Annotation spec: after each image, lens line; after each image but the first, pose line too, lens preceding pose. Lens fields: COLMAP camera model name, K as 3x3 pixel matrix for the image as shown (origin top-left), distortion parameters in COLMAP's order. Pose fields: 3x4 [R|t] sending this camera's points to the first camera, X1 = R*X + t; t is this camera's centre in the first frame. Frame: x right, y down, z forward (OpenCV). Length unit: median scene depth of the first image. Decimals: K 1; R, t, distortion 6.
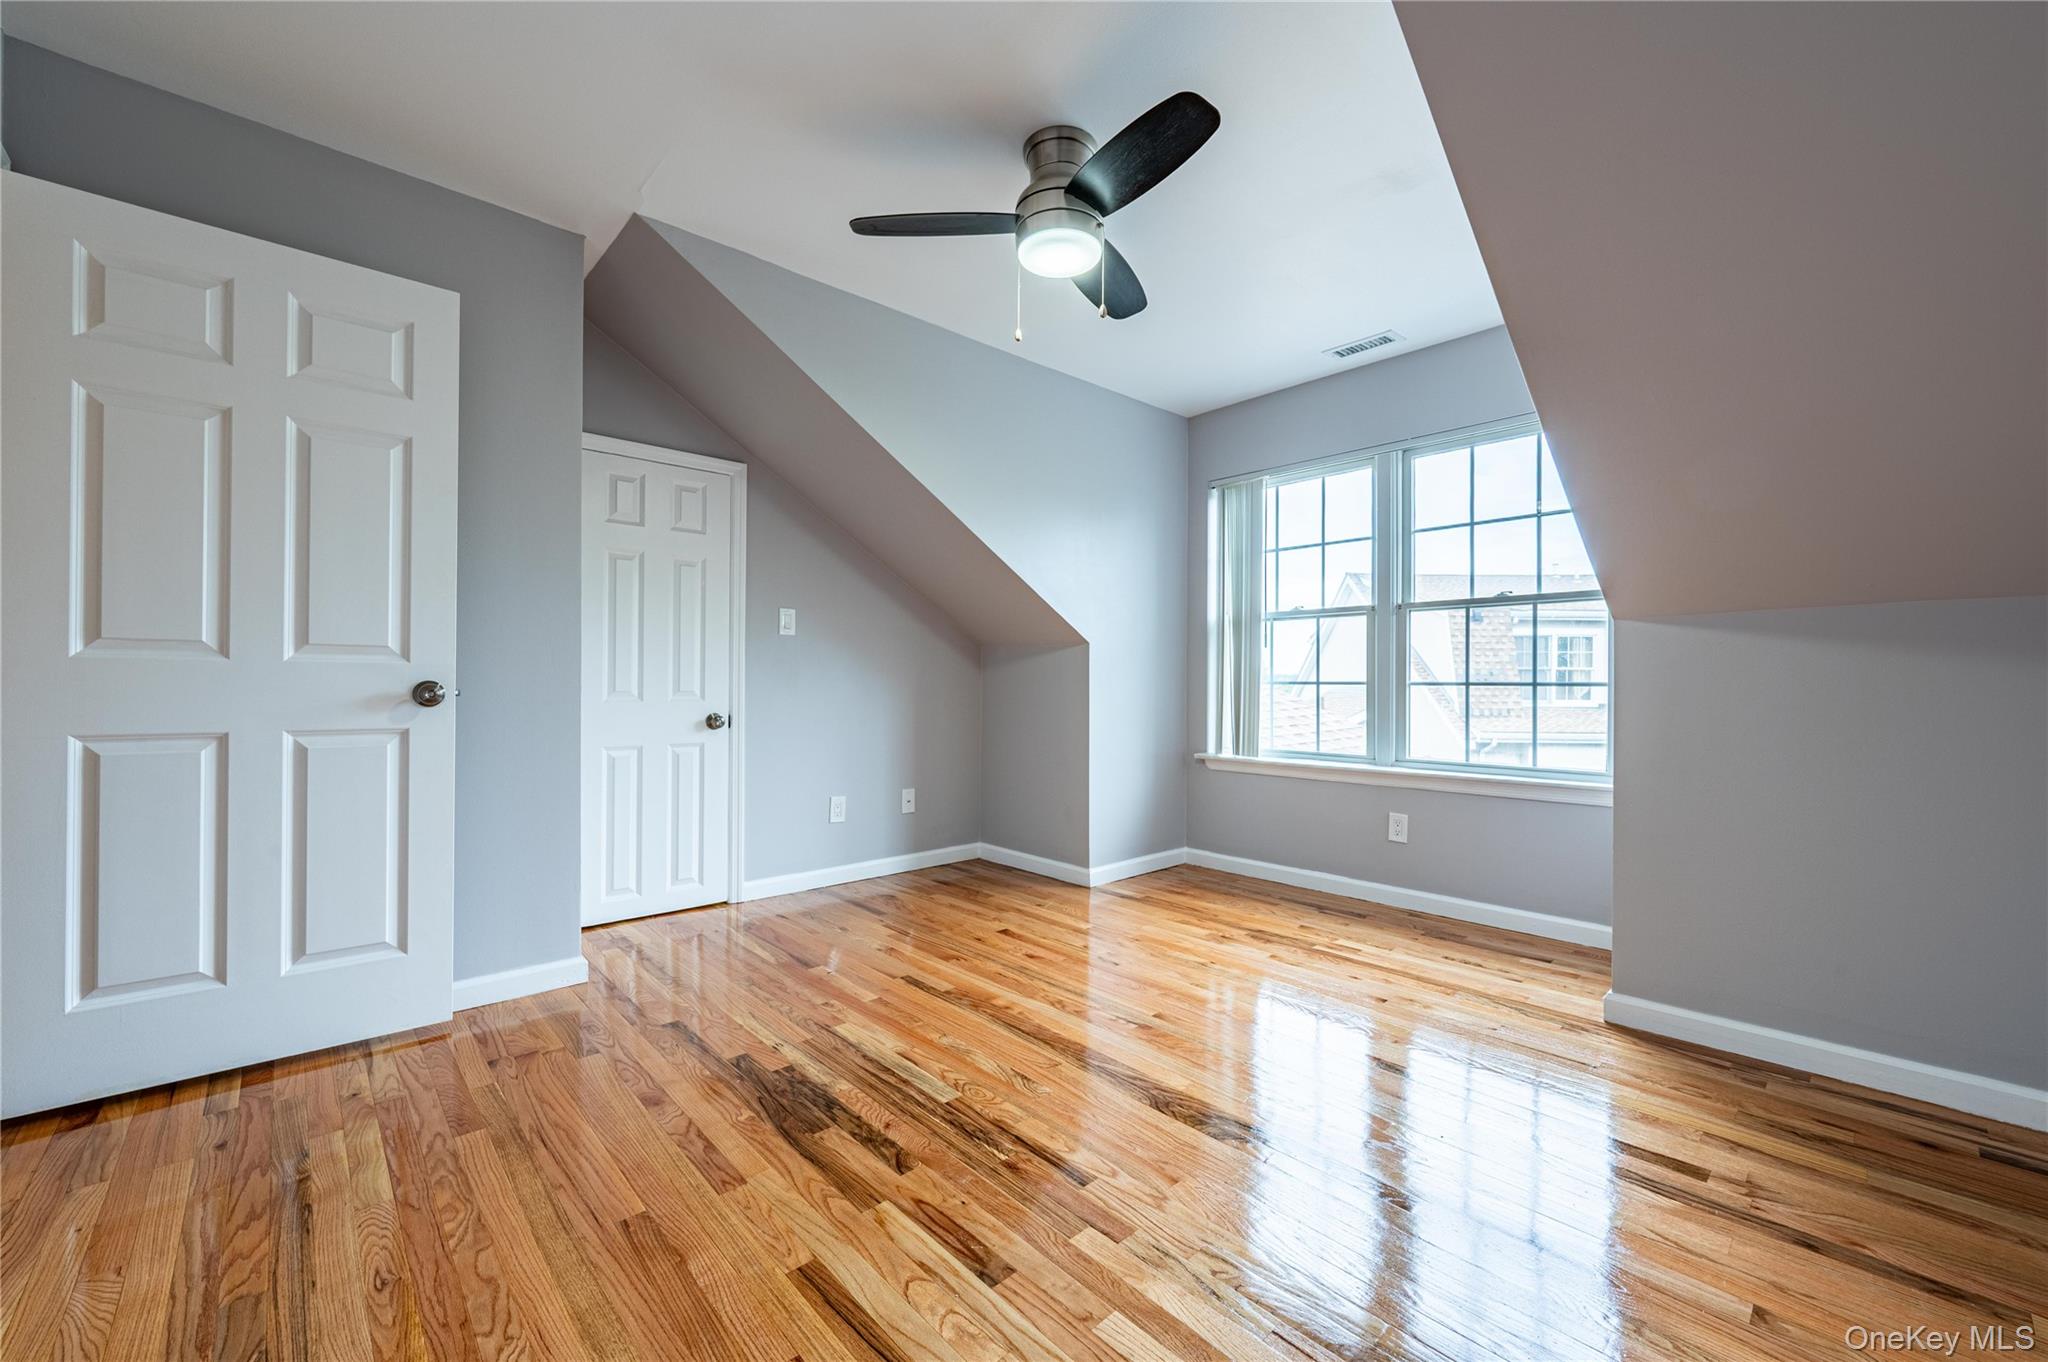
lens RADIAL K [[800.8, 0, 1029.0], [0, 800.8, 681.1], [0, 0, 1]] dist [-0.002221, 0.000163]
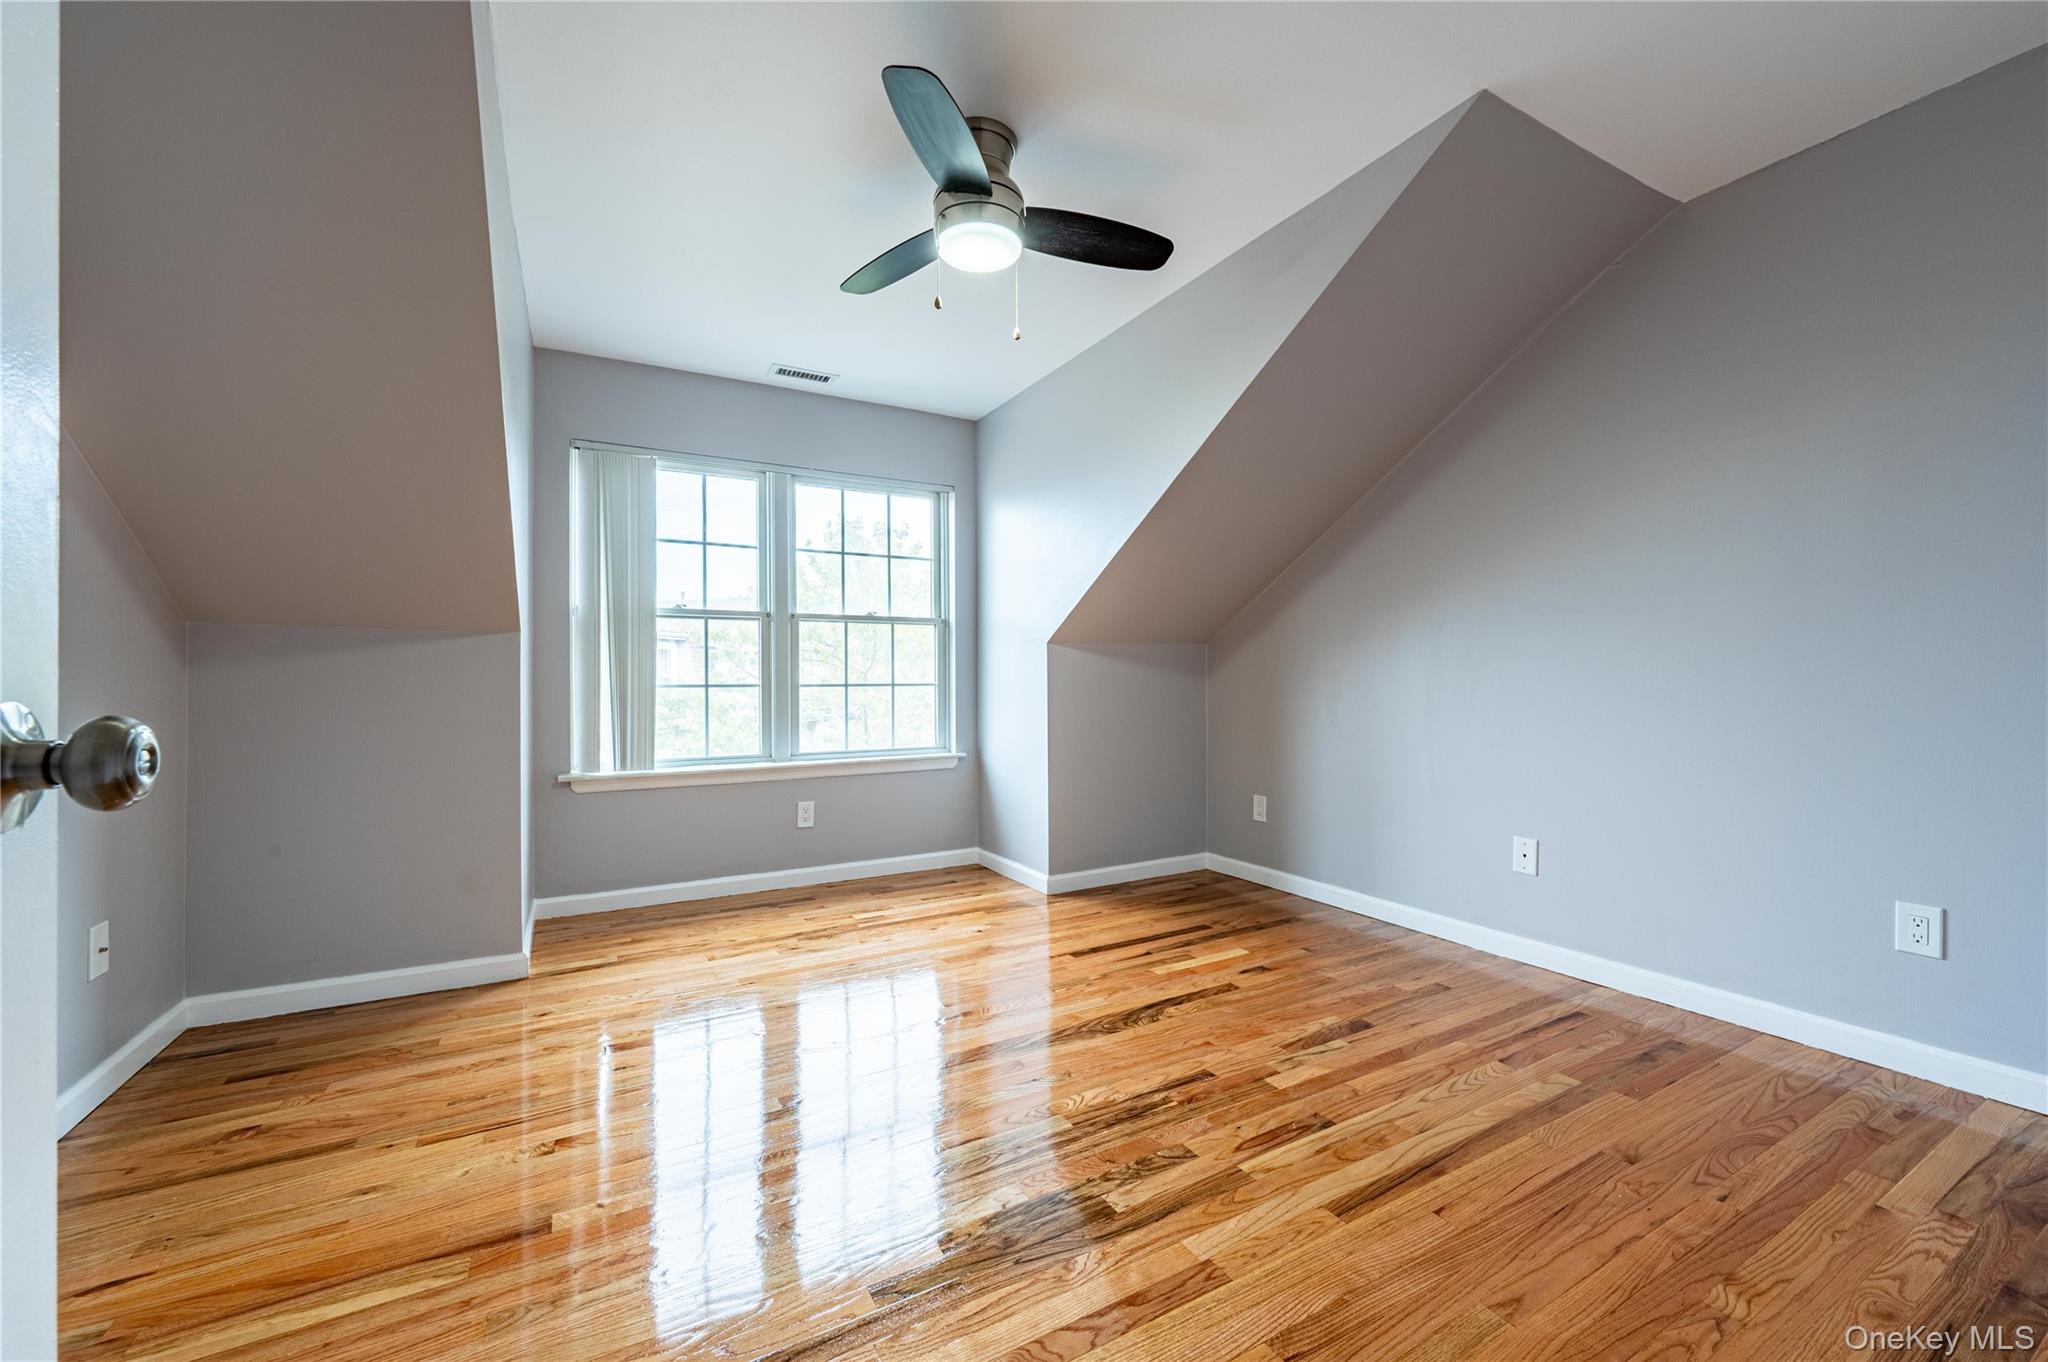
lens RADIAL K [[800.8, 0, 1029.0], [0, 800.8, 681.1], [0, 0, 1]] dist [-0.002221, 0.000163]
pose [[0.229723, -0.001836, 0.973254, -0.564165], [0.005163, 0.999986, 0.000668, -0.002071], [-0.973242, 0.004872, 0.229730, 0.448041]]
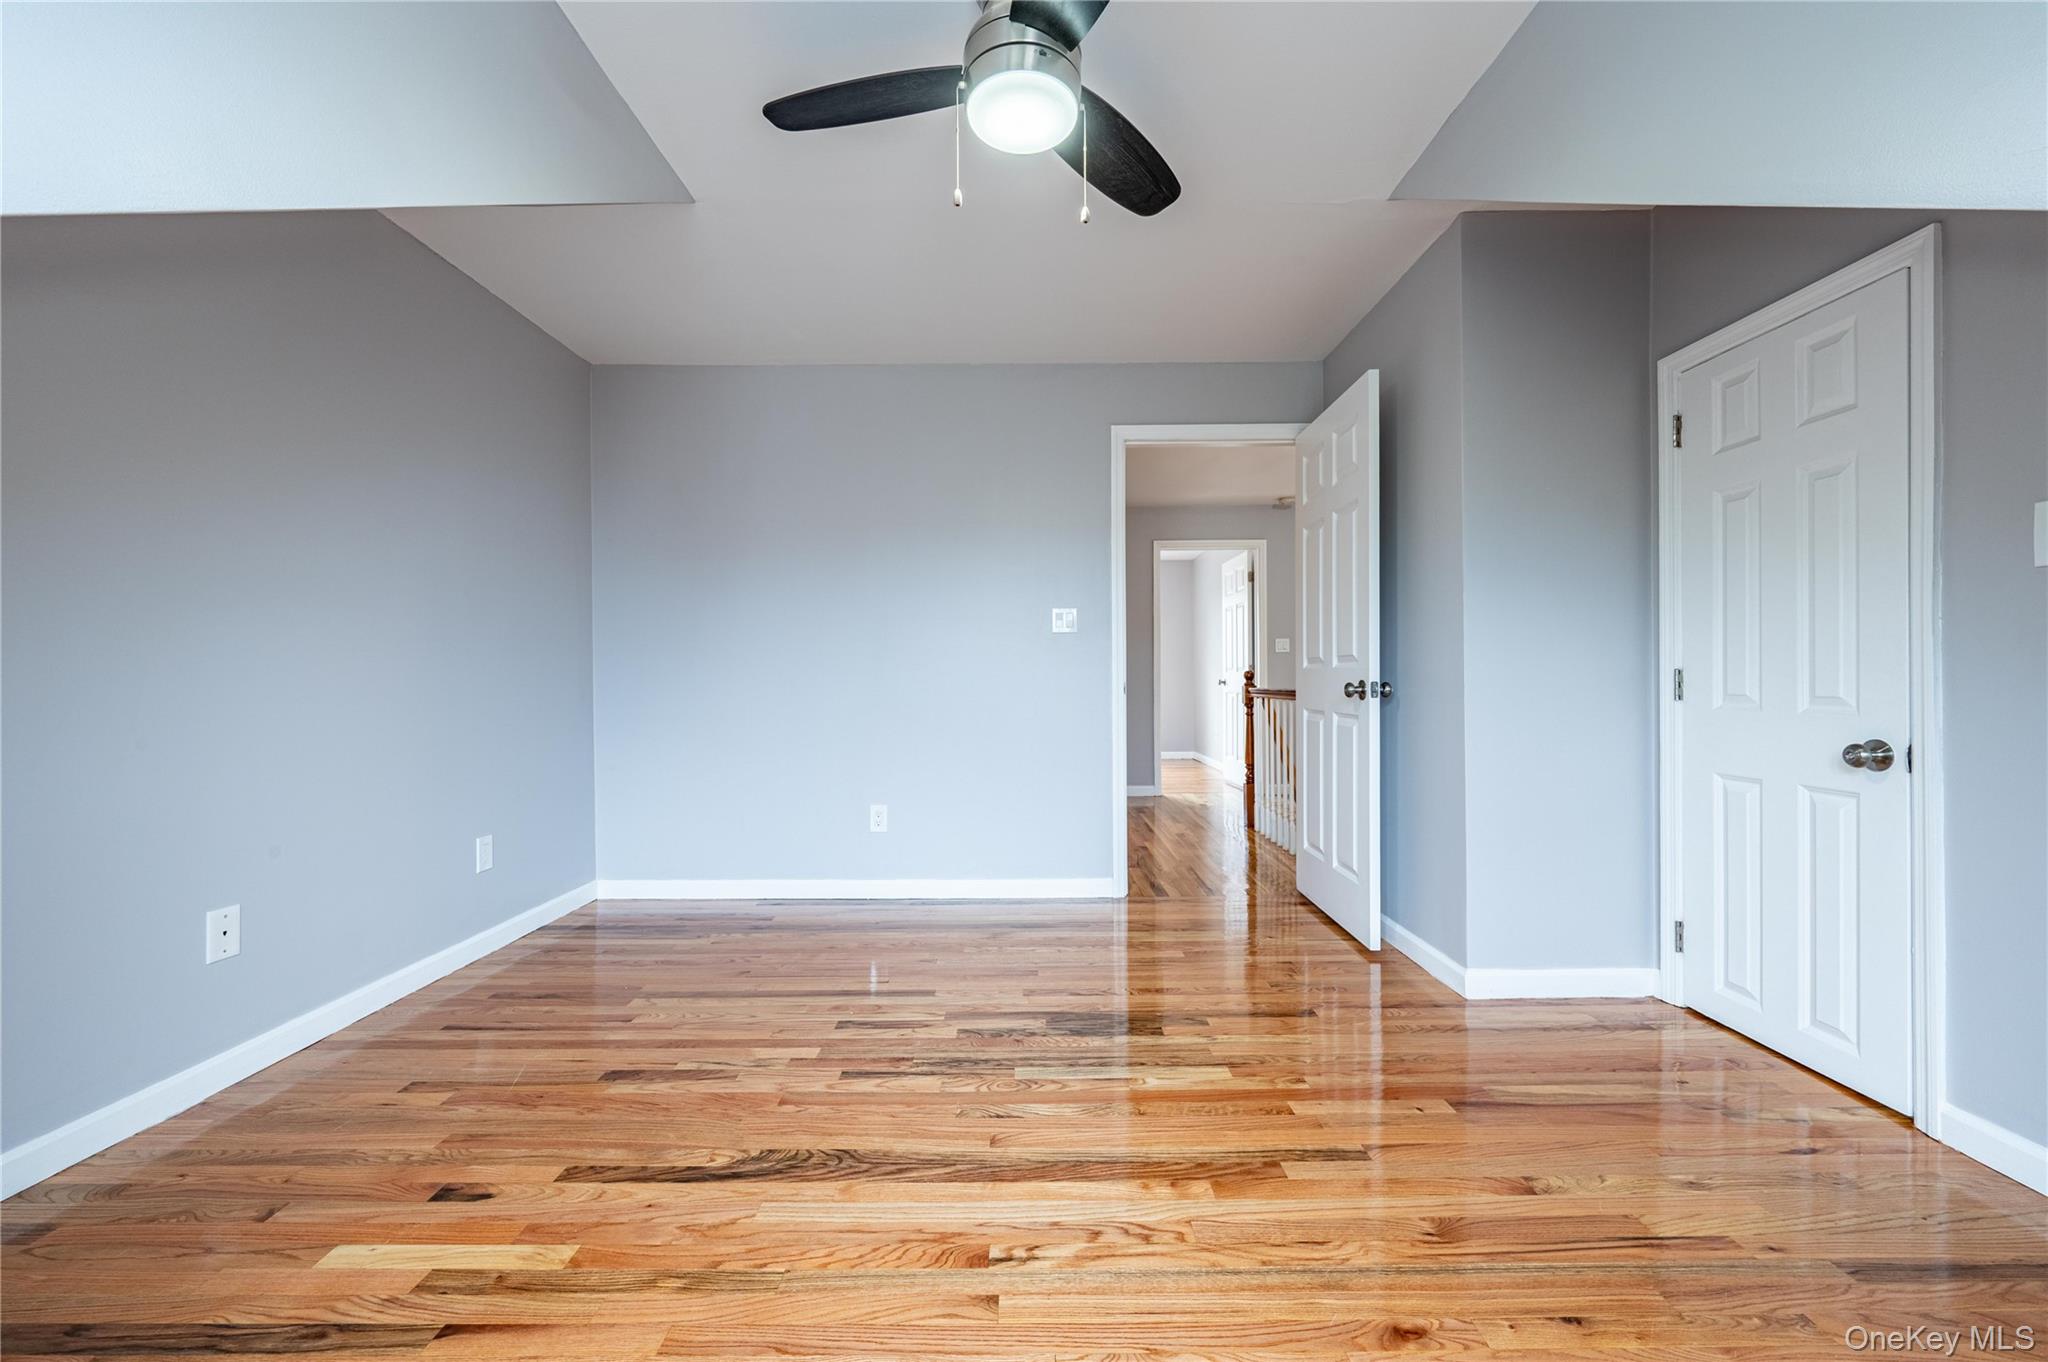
lens RADIAL K [[800.8, 0, 1029.0], [0, 800.8, 681.1], [0, 0, 1]] dist [-0.002221, 0.000163]
pose [[-0.674855, -0.000371, -0.737951, 0.369008], [0.001932, 0.999996, -0.002270, 0.002414], [0.737948, -0.002957, -0.674851, 0.944532]]
